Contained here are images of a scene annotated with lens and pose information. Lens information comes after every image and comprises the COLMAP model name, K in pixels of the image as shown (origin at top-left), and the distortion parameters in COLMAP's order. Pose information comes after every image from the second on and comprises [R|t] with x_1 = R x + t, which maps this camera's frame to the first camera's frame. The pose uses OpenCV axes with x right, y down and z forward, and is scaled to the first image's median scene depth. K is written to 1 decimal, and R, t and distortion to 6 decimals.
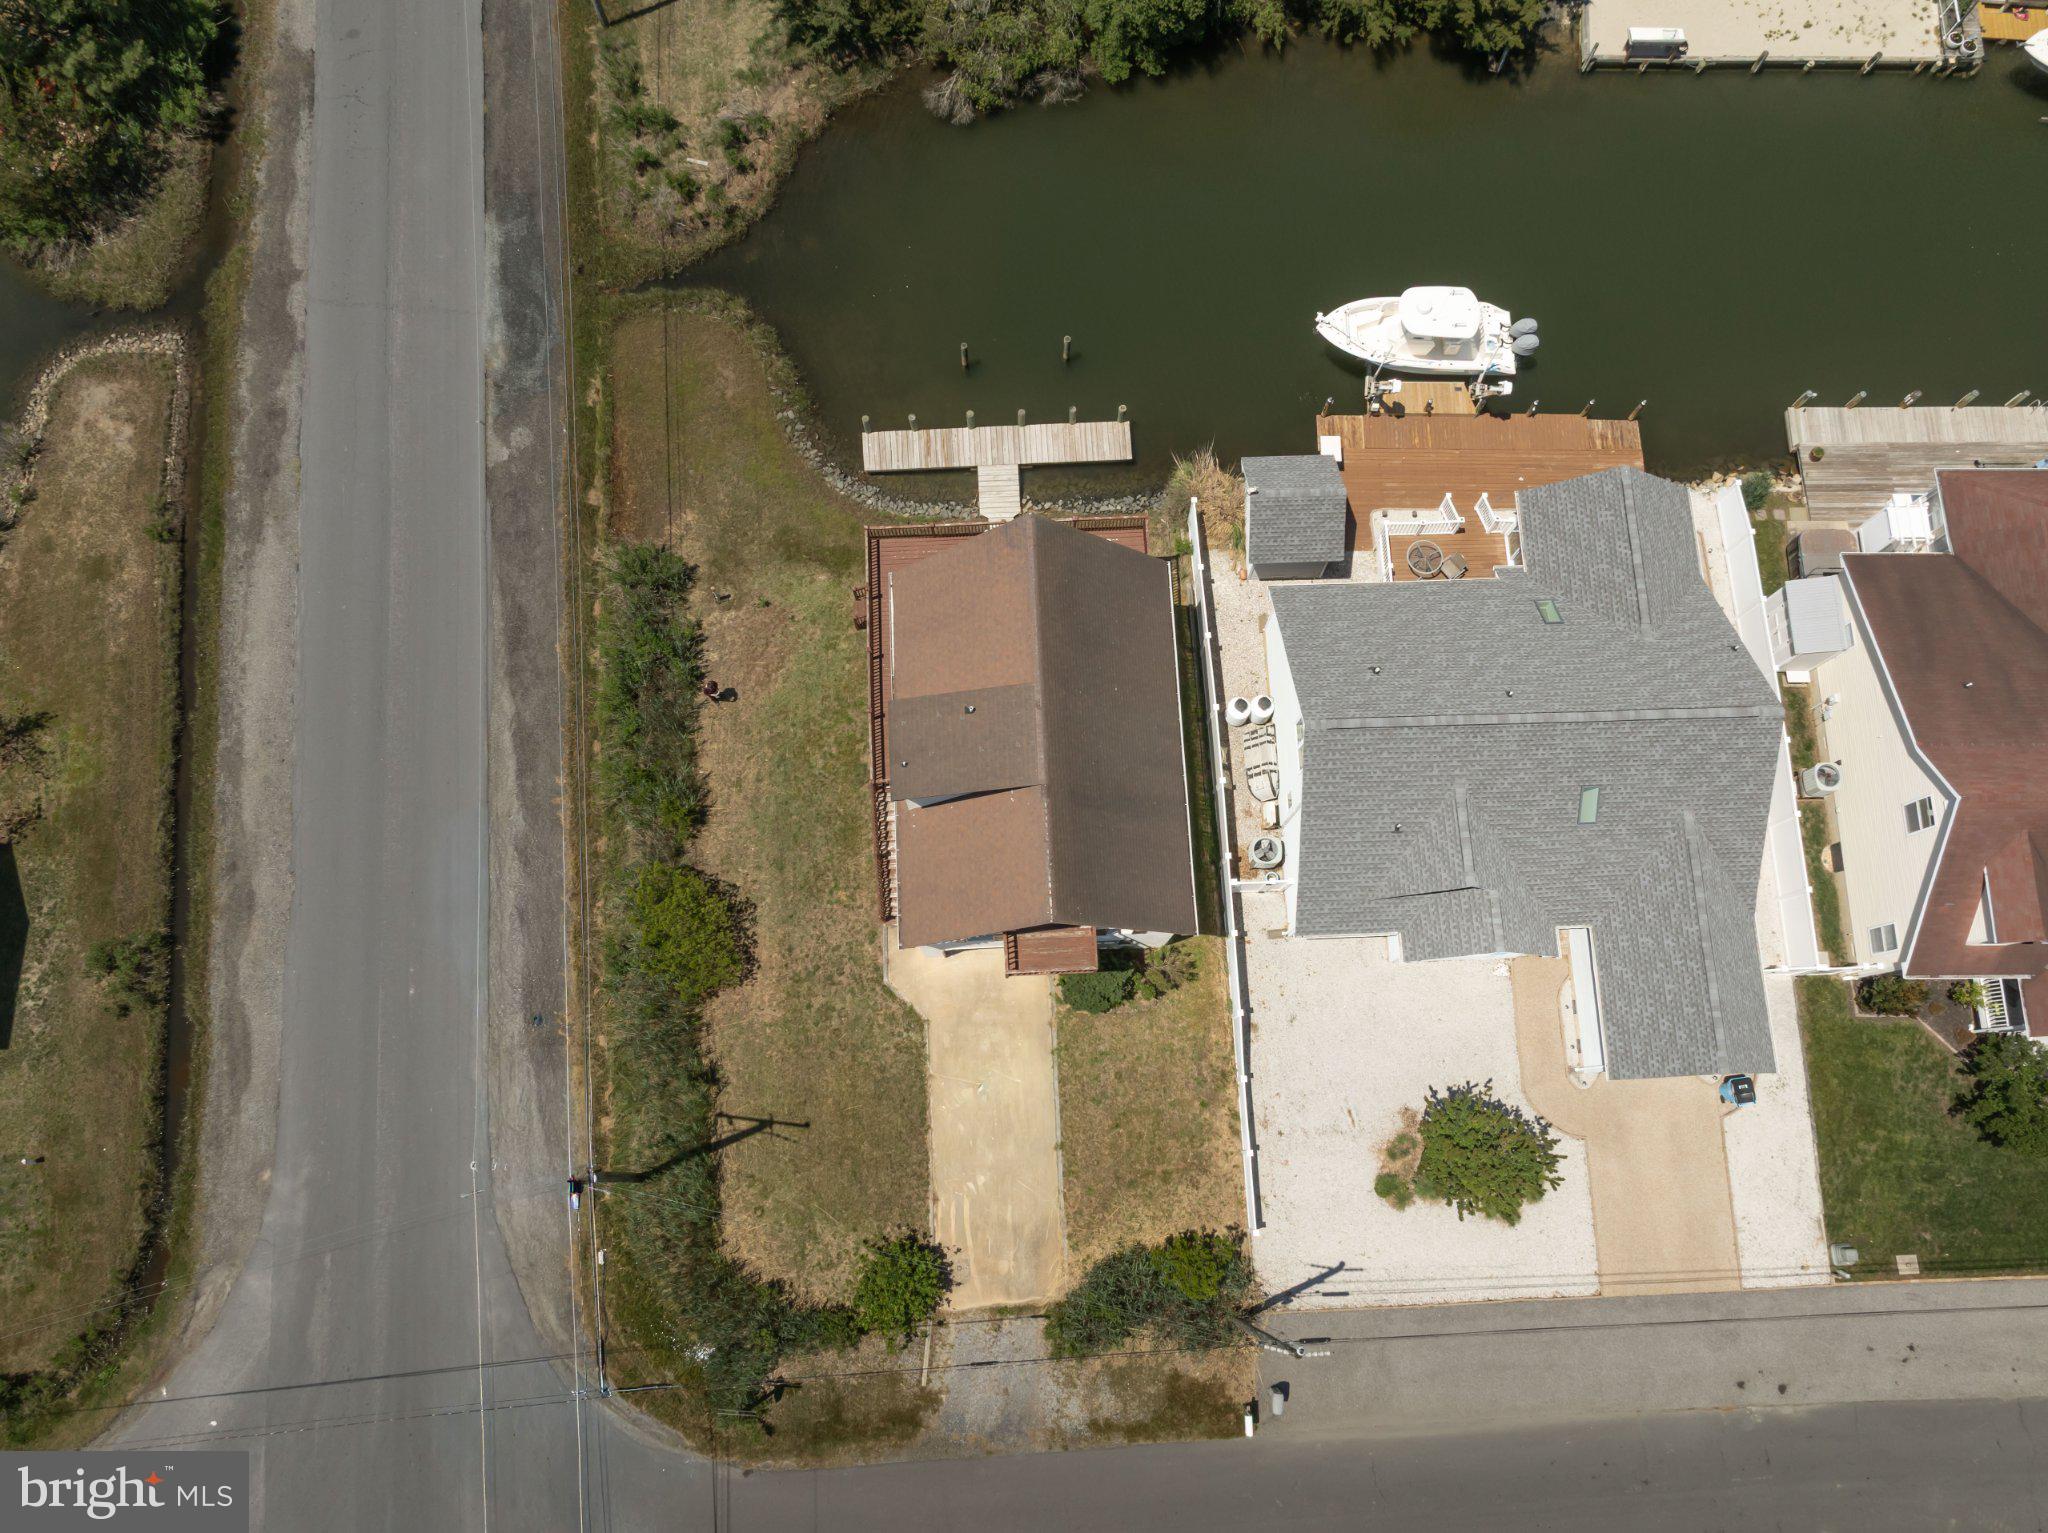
lens RADIAL K [[1443.4, 0, 1035.6], [0, 1443.4, 751.5], [0, 0, 1]] dist [-0.031274, 0.018818]
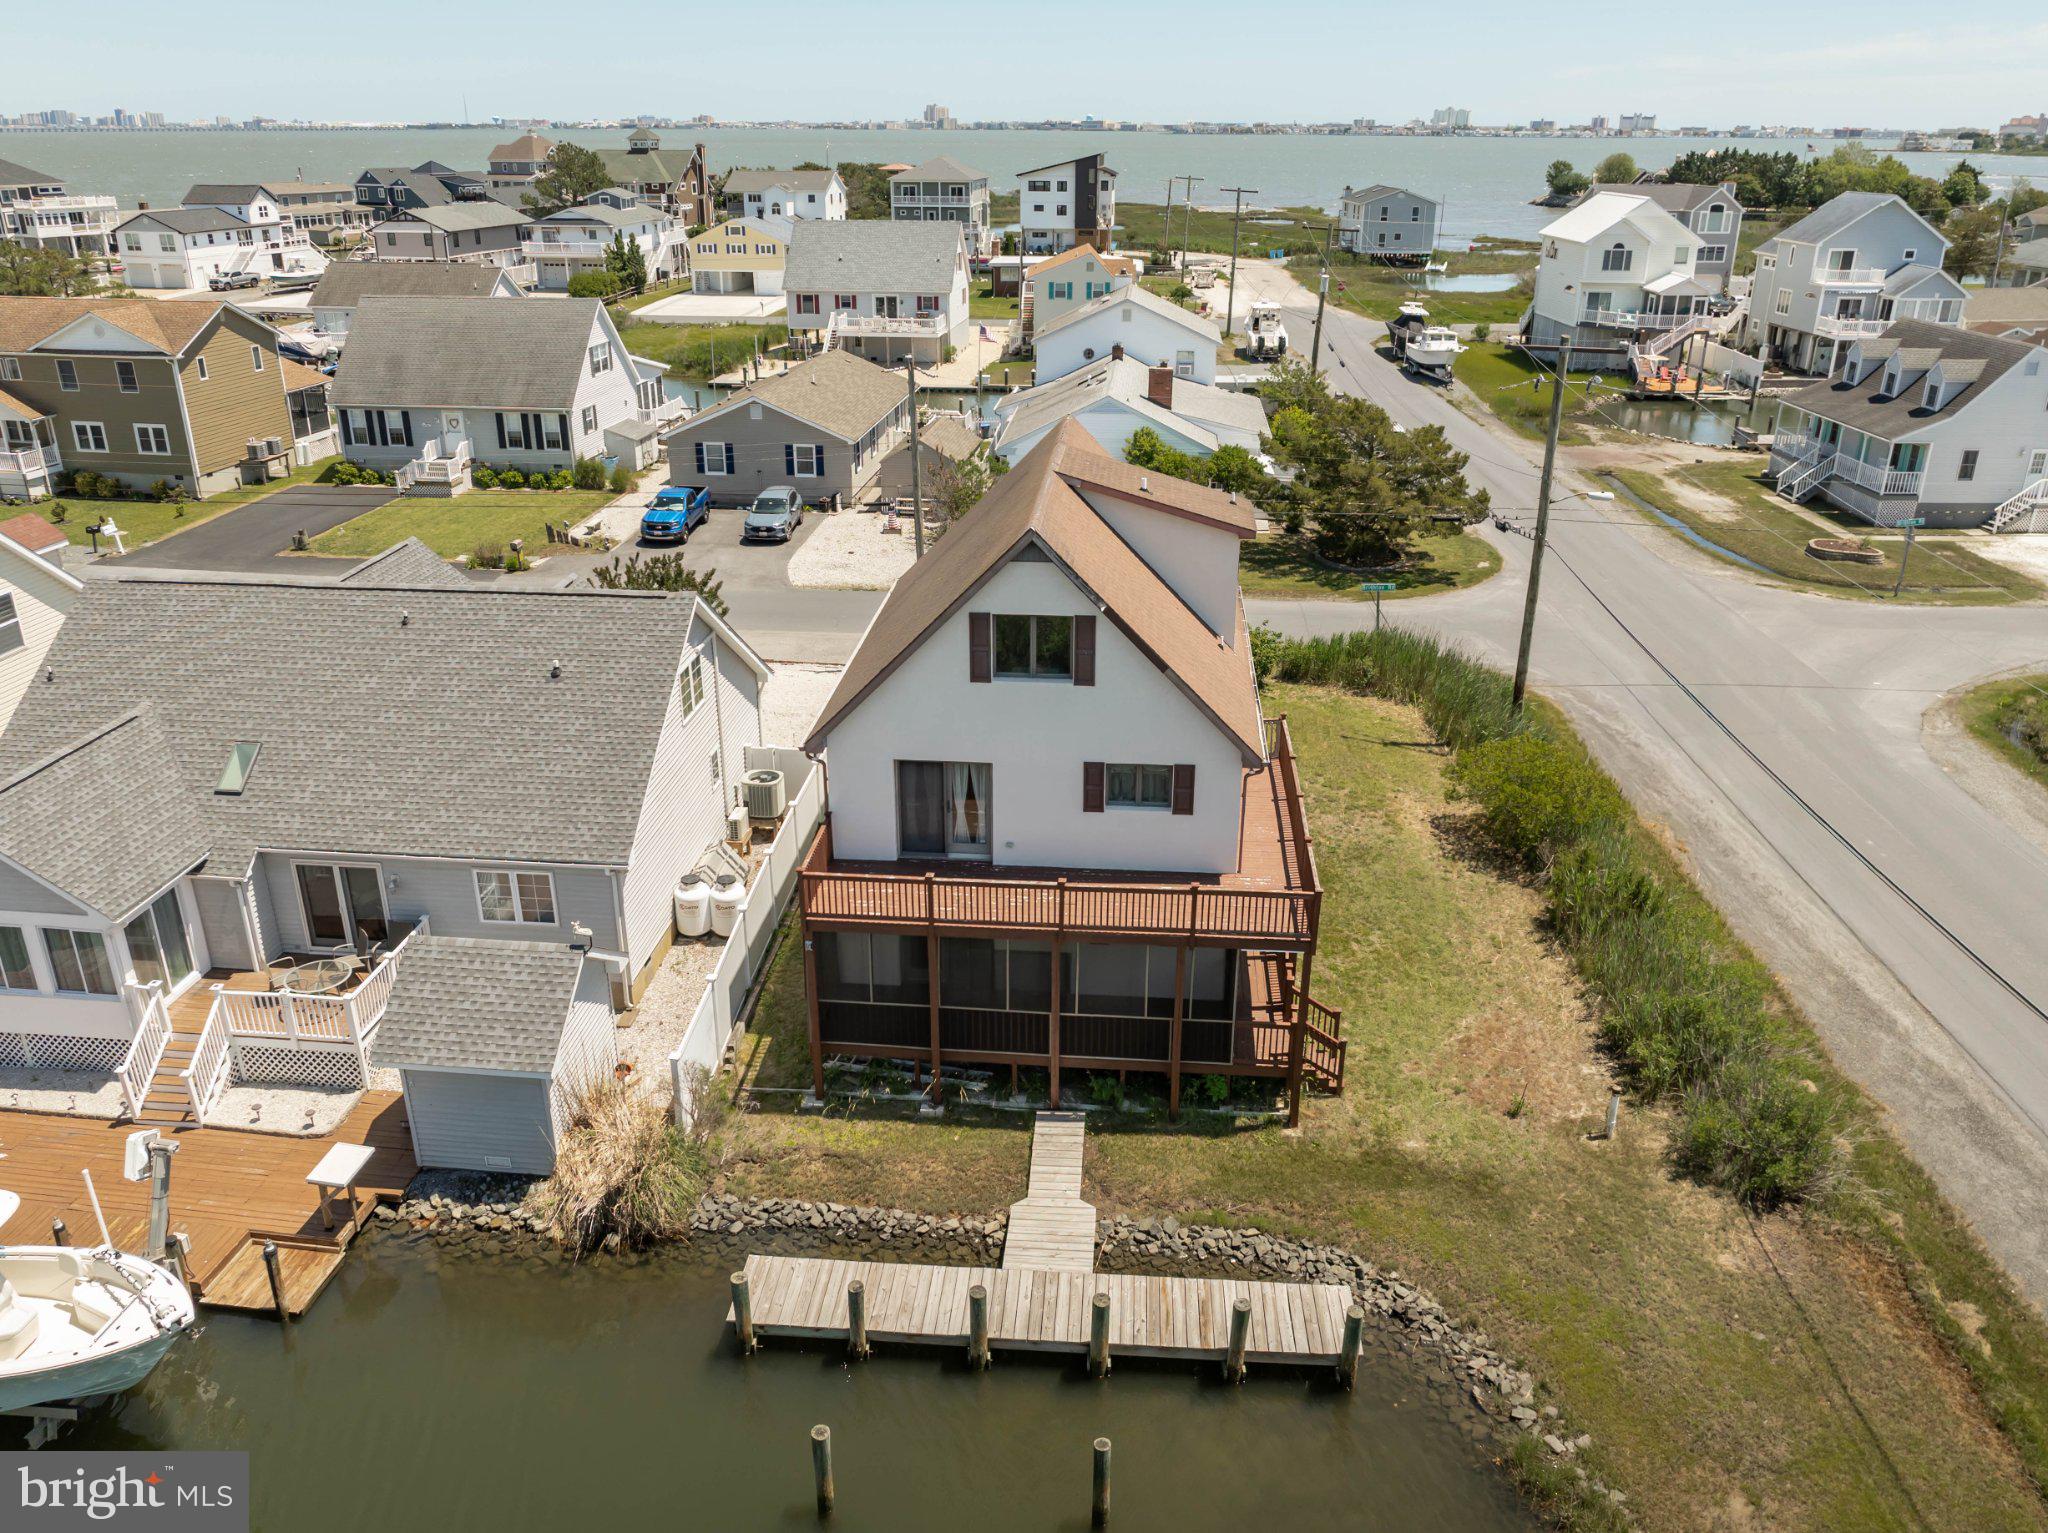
lens RADIAL K [[1545.5, 0, 1012.1], [0, 1545.5, 779.5], [0, 0, 1]] dist [-0.022138, 0.002717]
pose [[-0.990344, -0.061601, 0.124197, -0.071676], [0.132666, -0.161071, 0.977986, -0.705664], [-0.040241, 0.985019, 0.167688, 0.842711]]
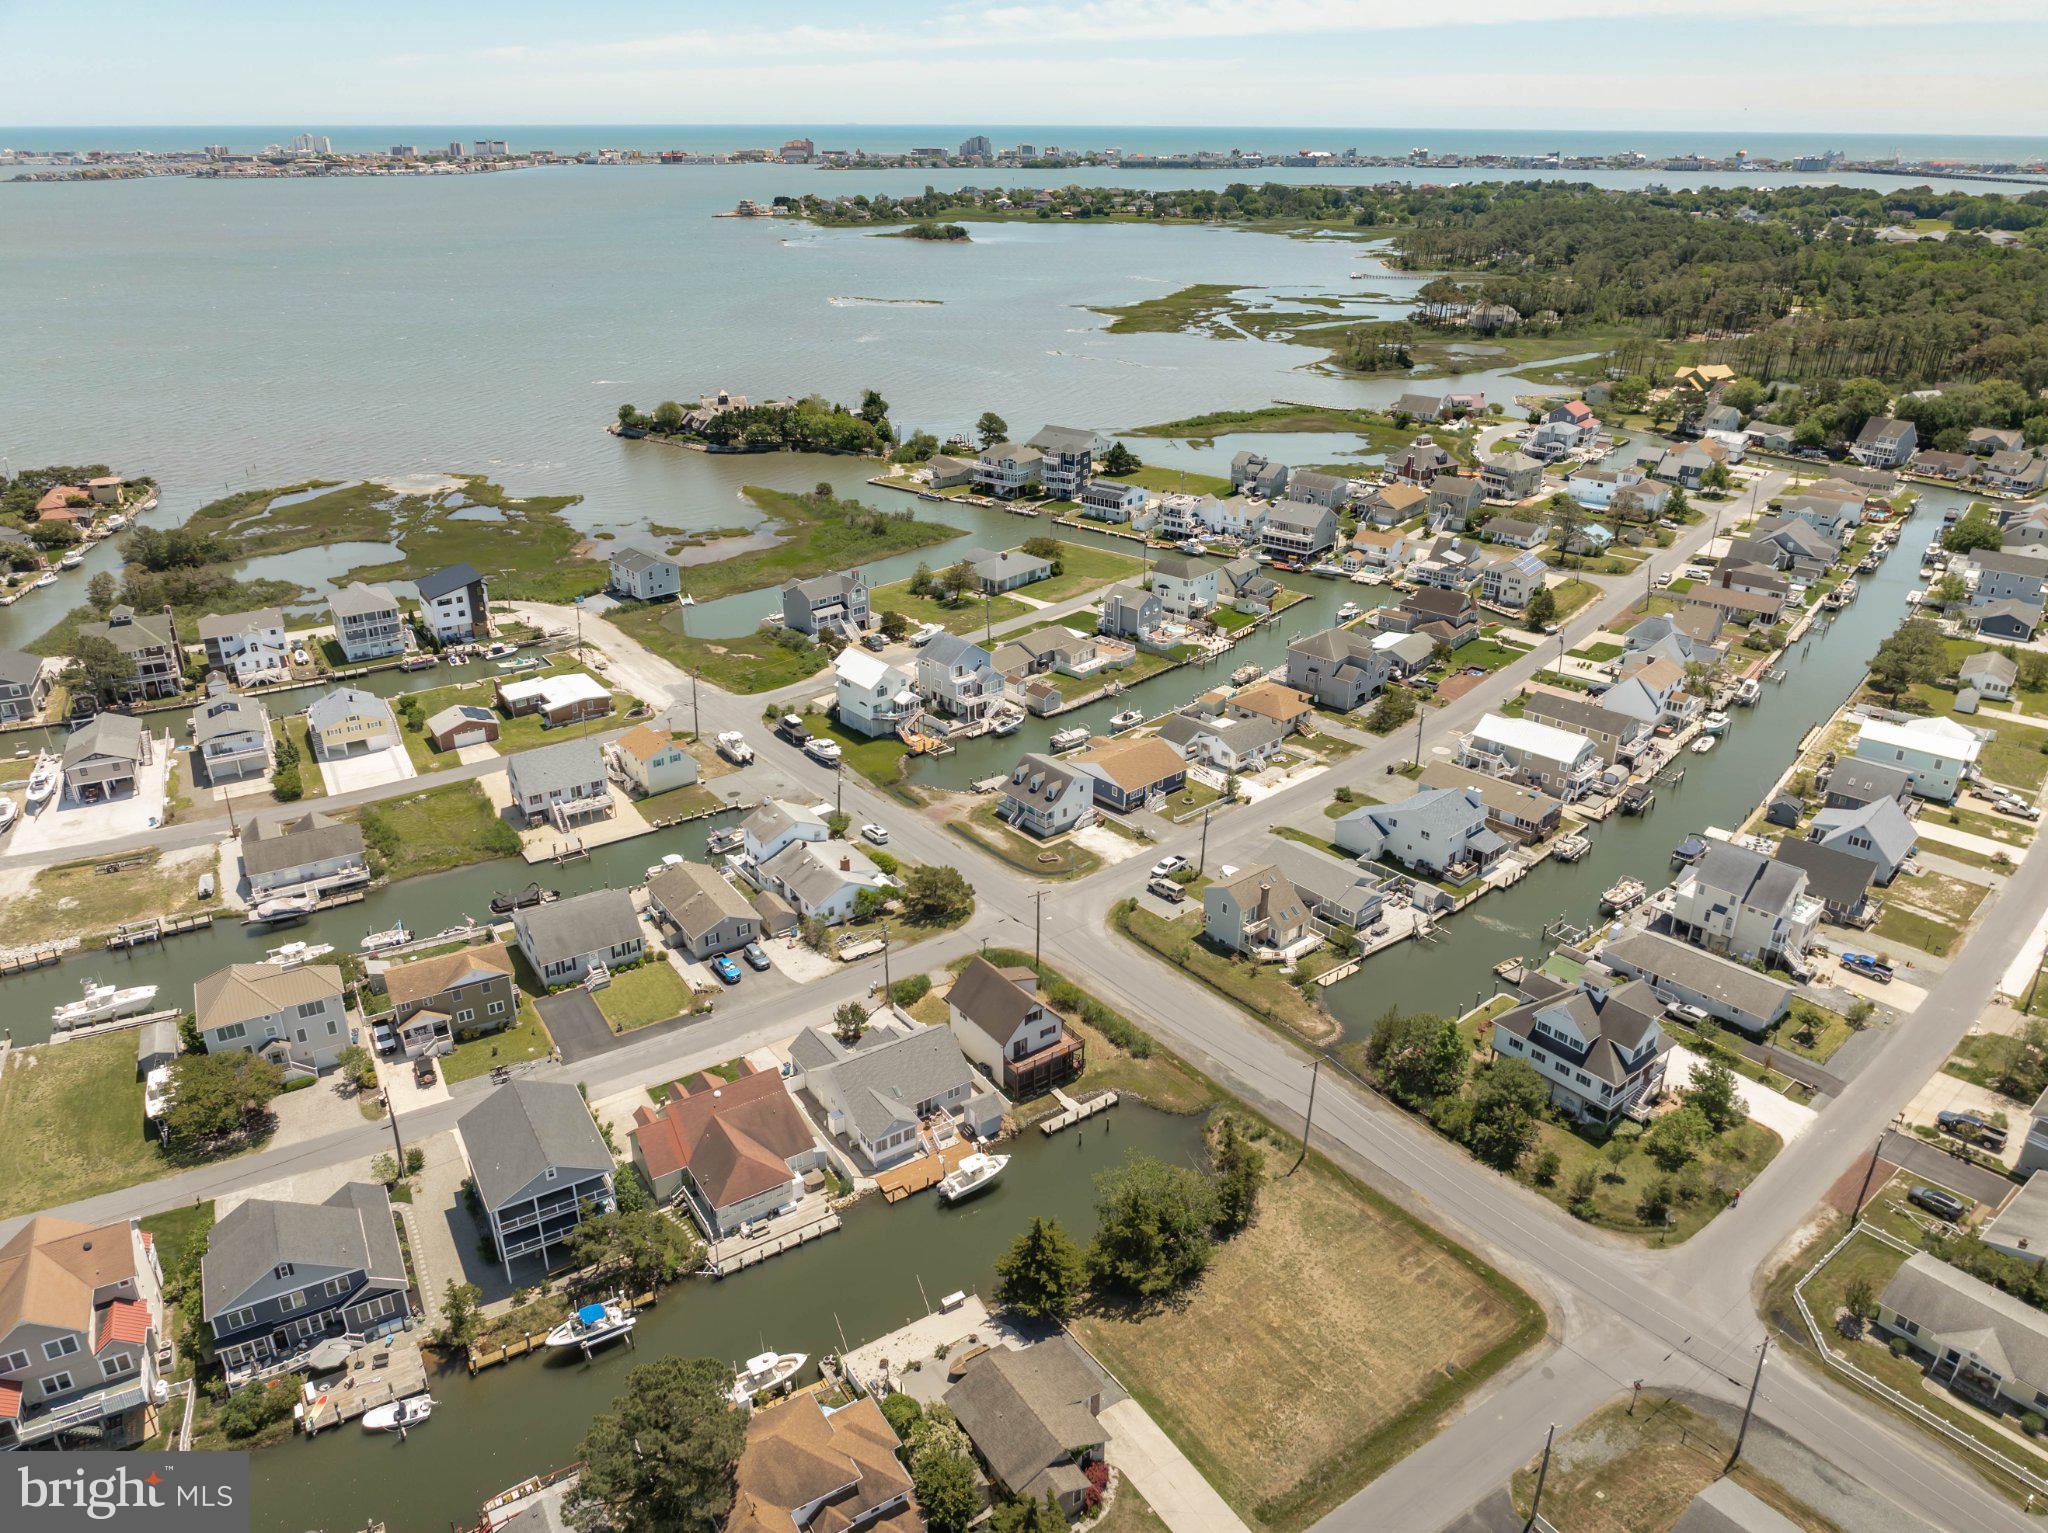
lens RADIAL K [[1443.4, 0, 1020.0], [0, 1443.4, 770.7], [0, 0, 1]] dist [-0.031274, 0.018818]
pose [[-0.847907, 0.216513, -0.483916, 1.498151], [-0.515803, -0.126047, 0.847384, -2.834397], [0.122474, 0.968109, 0.218554, -0.380722]]
